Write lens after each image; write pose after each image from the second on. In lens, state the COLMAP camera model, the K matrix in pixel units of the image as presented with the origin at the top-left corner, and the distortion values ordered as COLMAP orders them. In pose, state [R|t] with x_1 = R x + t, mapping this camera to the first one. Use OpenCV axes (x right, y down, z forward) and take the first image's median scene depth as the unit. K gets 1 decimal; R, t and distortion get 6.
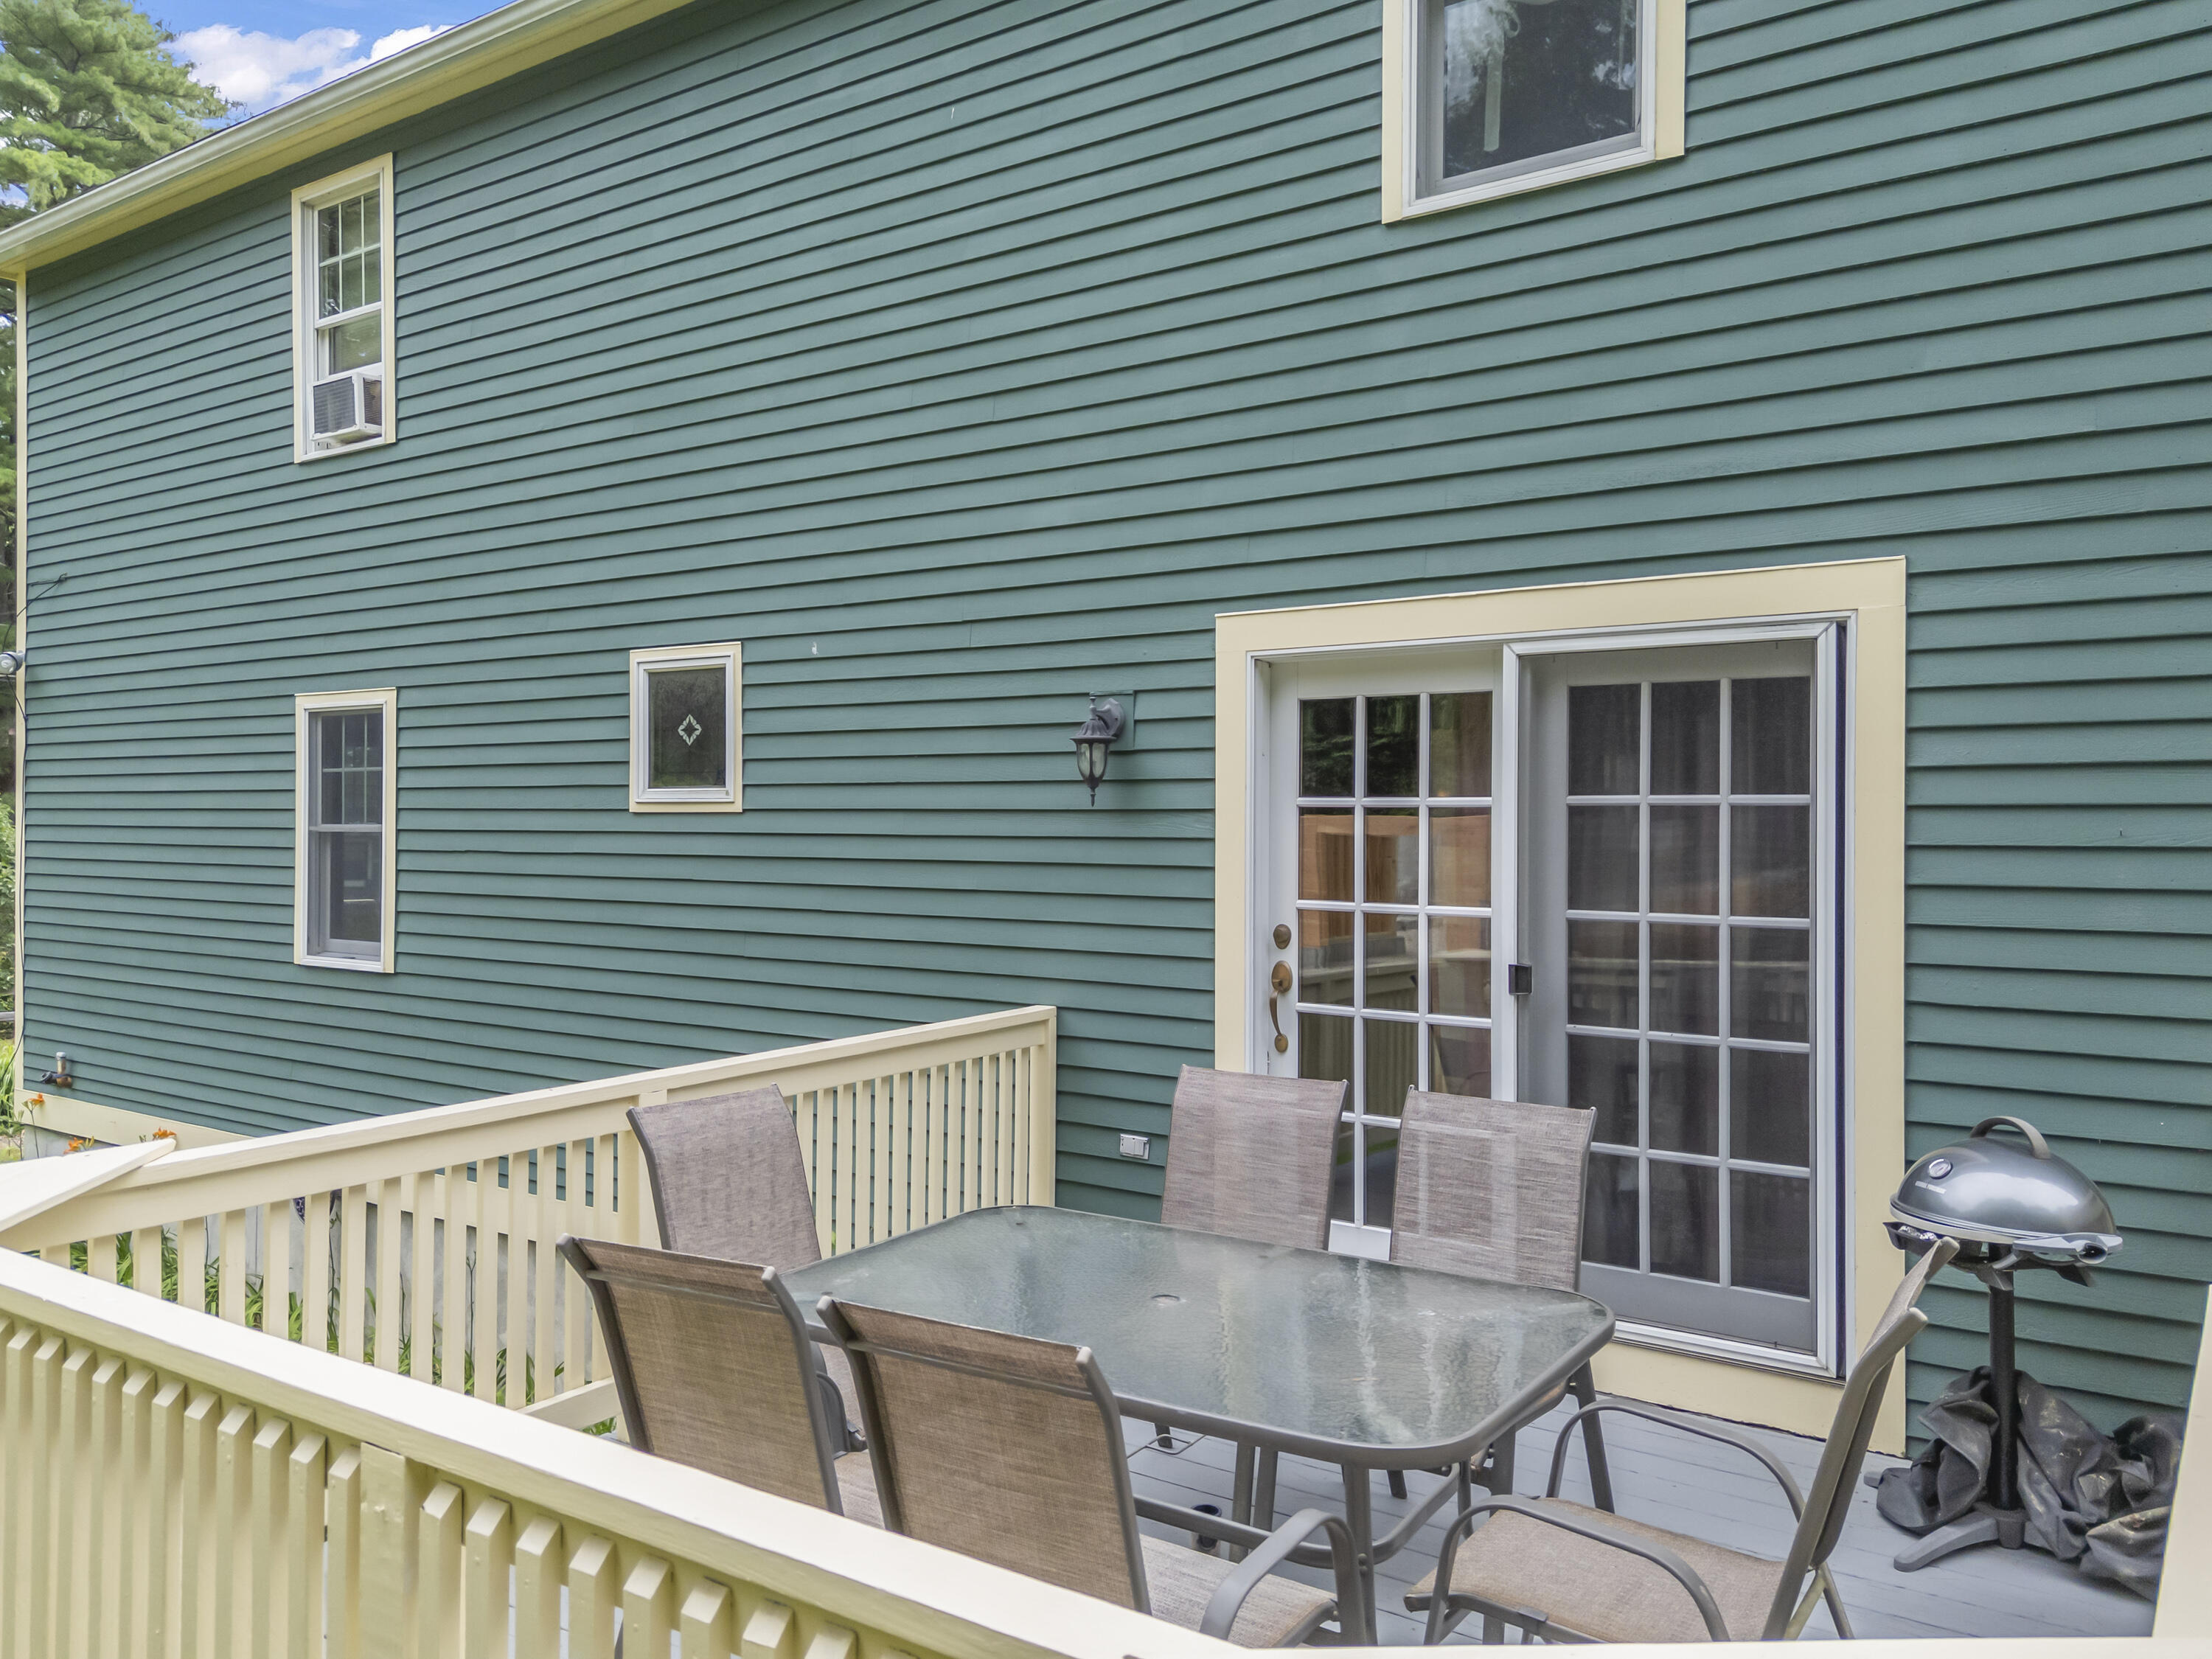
lens RADIAL K [[1659.3, 0, 1104.4], [0, 1659.3, 816.2], [0, 0, 1]] dist [0.002930, 0.000512]
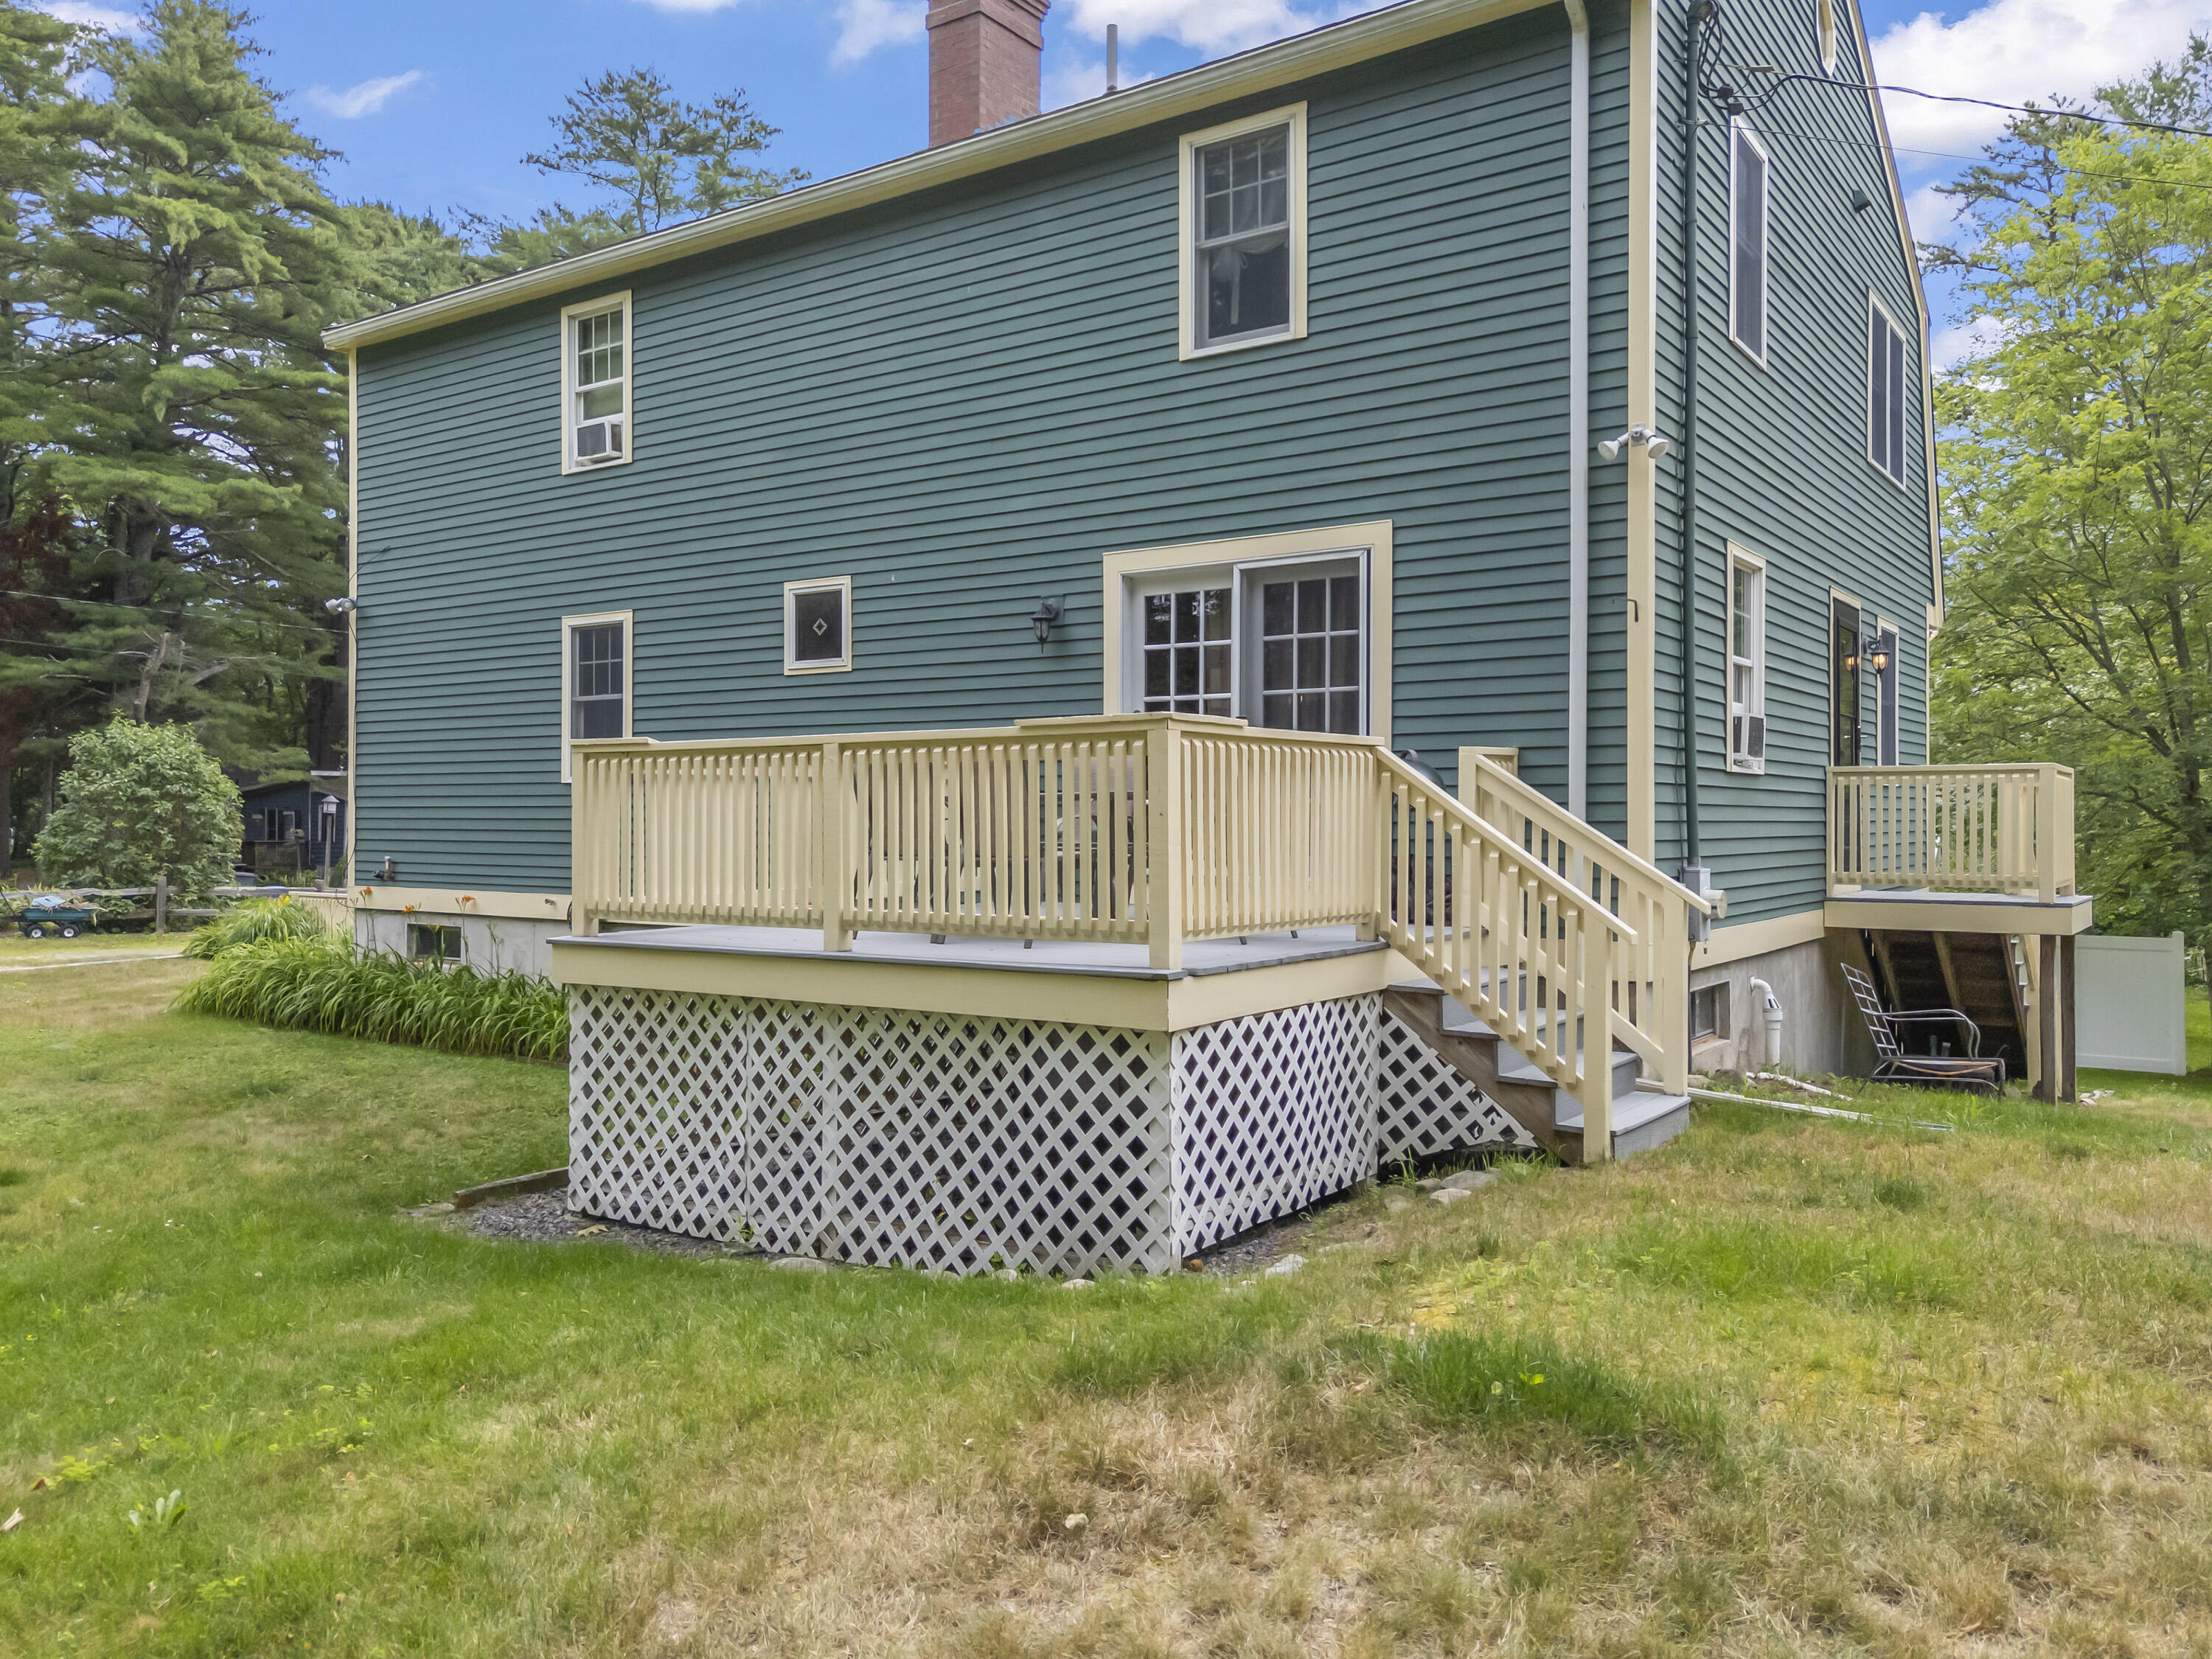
lens RADIAL K [[1659.3, 0, 1109.4], [0, 1659.3, 831.8], [0, 0, 1]] dist [0.002930, 0.000512]
pose [[0.999995, -0.002289, 0.002217, 0.053391], [0.002266, 0.999942, 0.010539, 0.145763], [-0.002241, -0.010534, 0.999942, -0.757436]]
